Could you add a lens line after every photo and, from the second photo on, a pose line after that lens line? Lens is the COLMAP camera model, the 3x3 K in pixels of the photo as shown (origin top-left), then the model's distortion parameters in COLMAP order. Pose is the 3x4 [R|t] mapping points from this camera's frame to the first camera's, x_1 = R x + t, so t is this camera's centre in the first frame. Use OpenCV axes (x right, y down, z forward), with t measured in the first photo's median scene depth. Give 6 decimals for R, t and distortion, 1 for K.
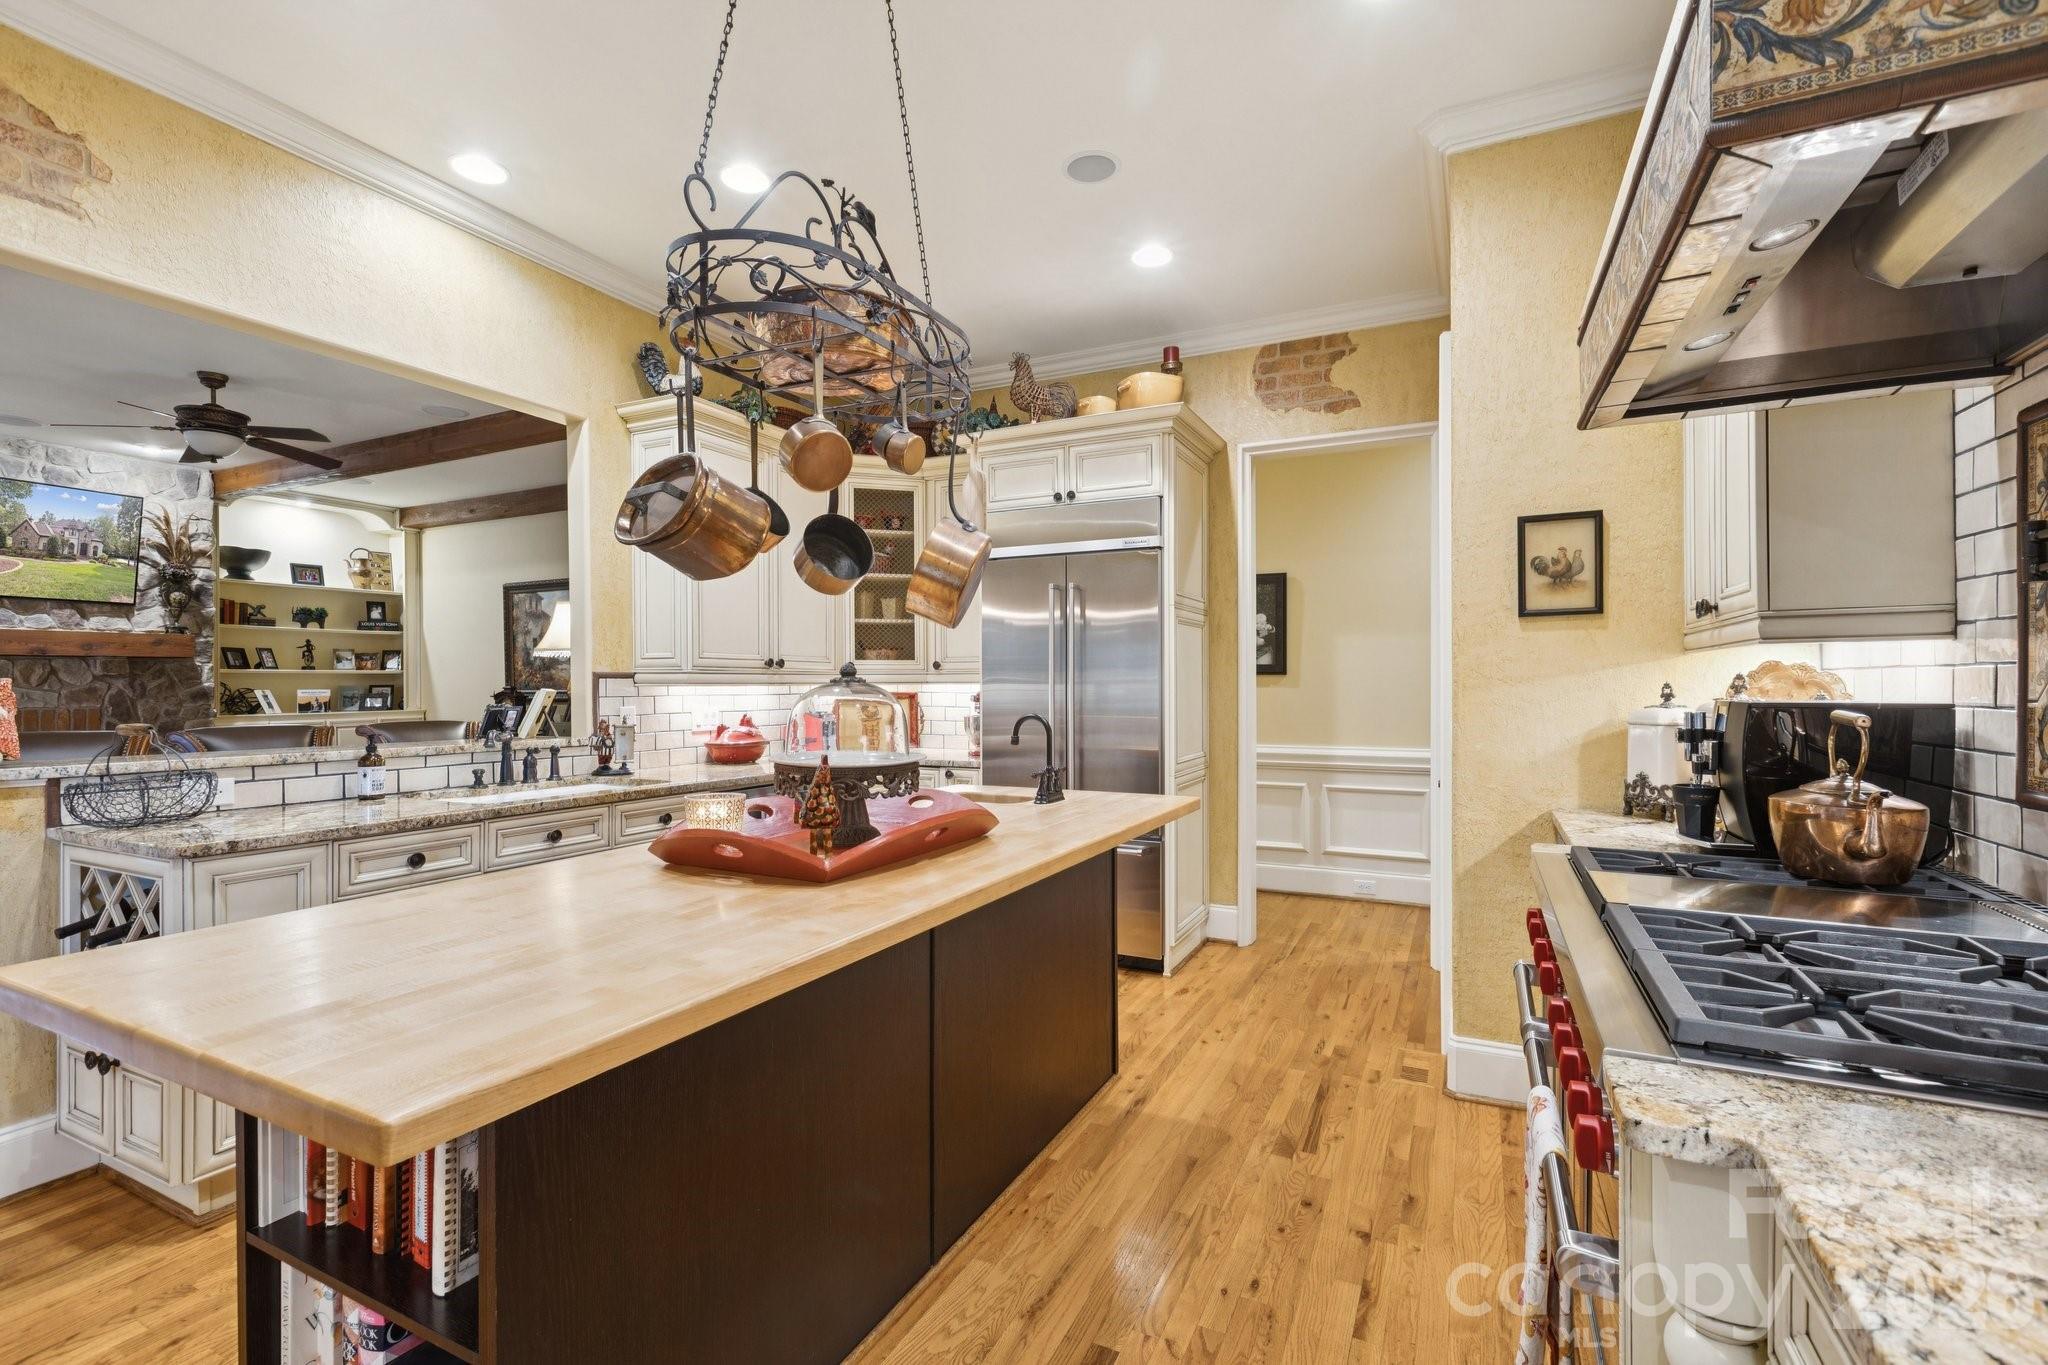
lens RADIAL K [[916.9, 0, 1023.9], [0, 916.9, 691.6], [0, 0, 1]] dist [0.004936, -0.002100]
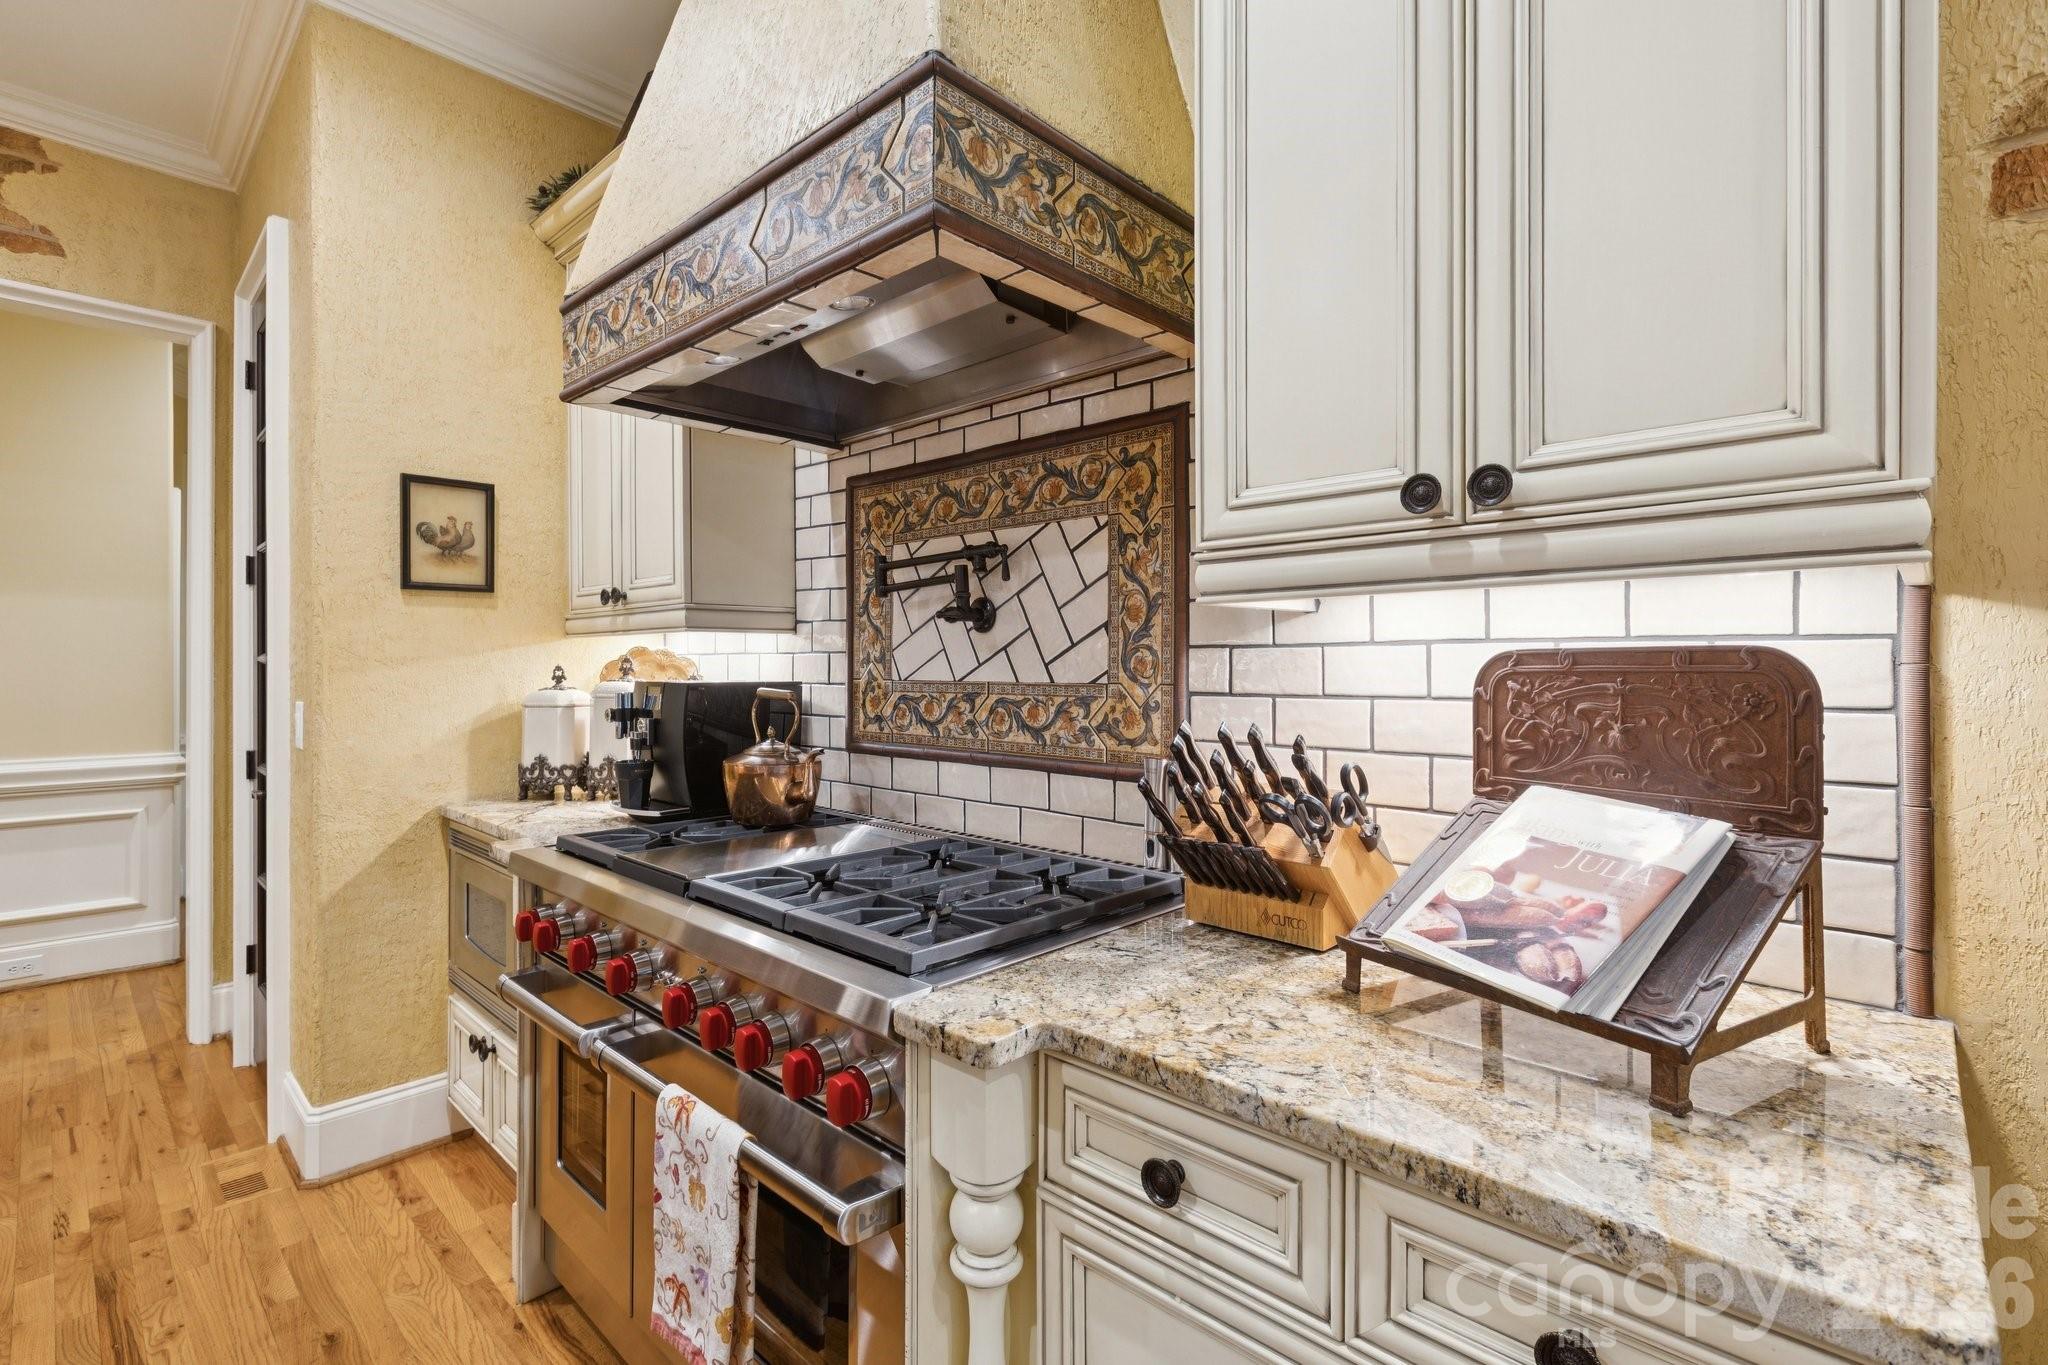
lens RADIAL K [[916.9, 0, 1044.9], [0, 916.9, 668.2], [0, 0, 1]] dist [0.004936, -0.002100]
pose [[0.284830, 0.000667, 0.958578, -0.076127], [0.005861, 0.999980, -0.002438, -0.000359], [-0.958560, 0.006312, 0.284821, 0.109438]]
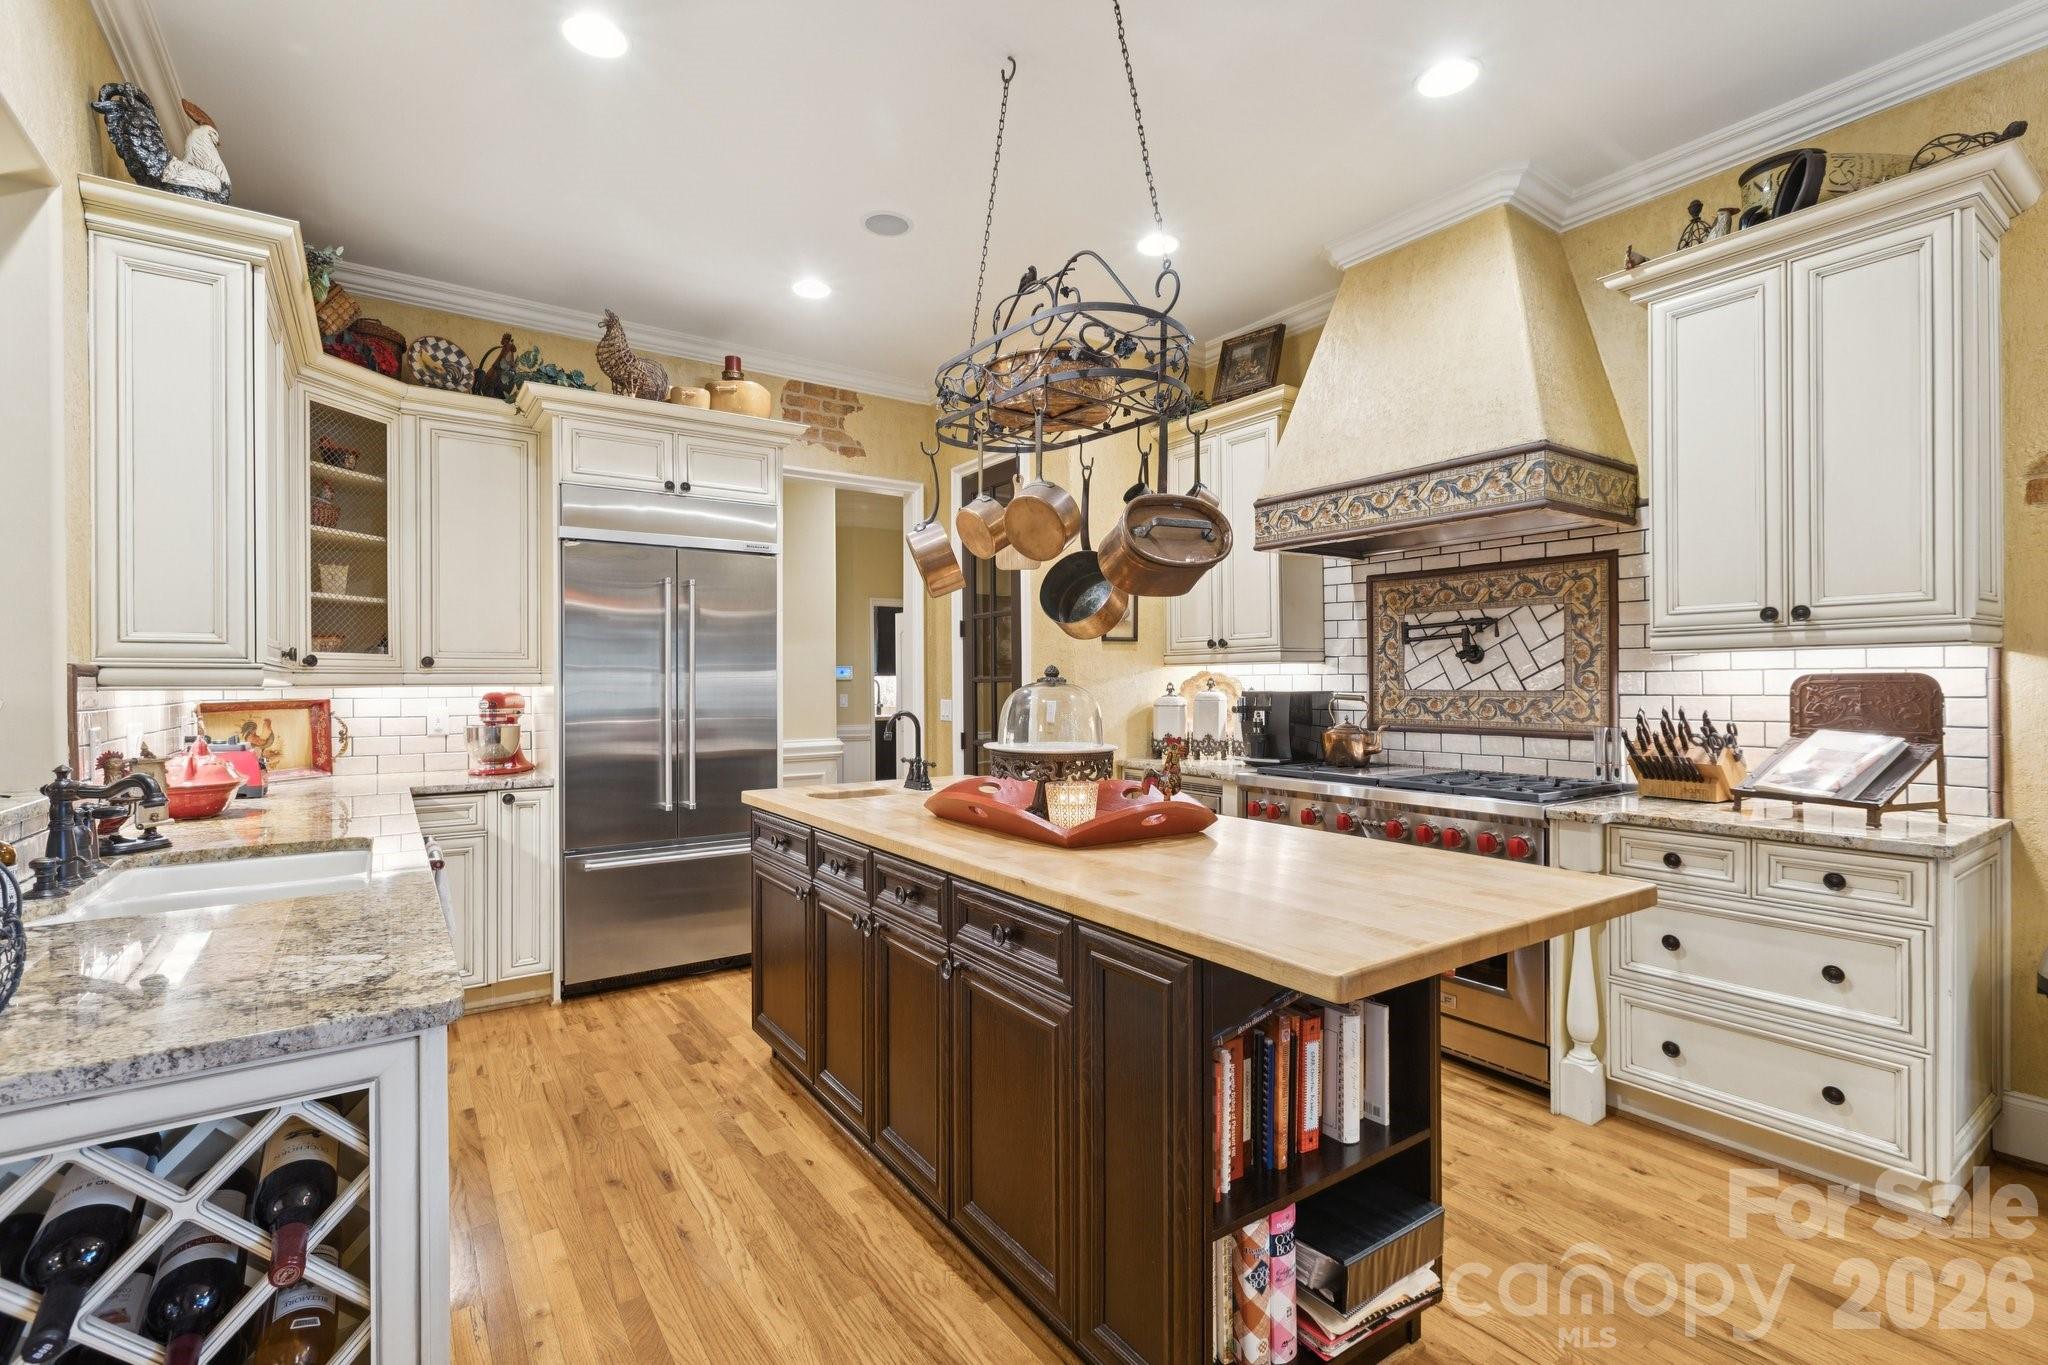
lens RADIAL K [[916.9, 0, 1036.4], [0, 916.9, 683.3], [0, 0, 1]] dist [0.004936, -0.002100]
pose [[0.476598, -0.001775, 0.879119, -0.585756], [0.011155, 0.999930, -0.004028, -0.002304], [-0.879050, 0.011726, 0.476585, 0.219930]]
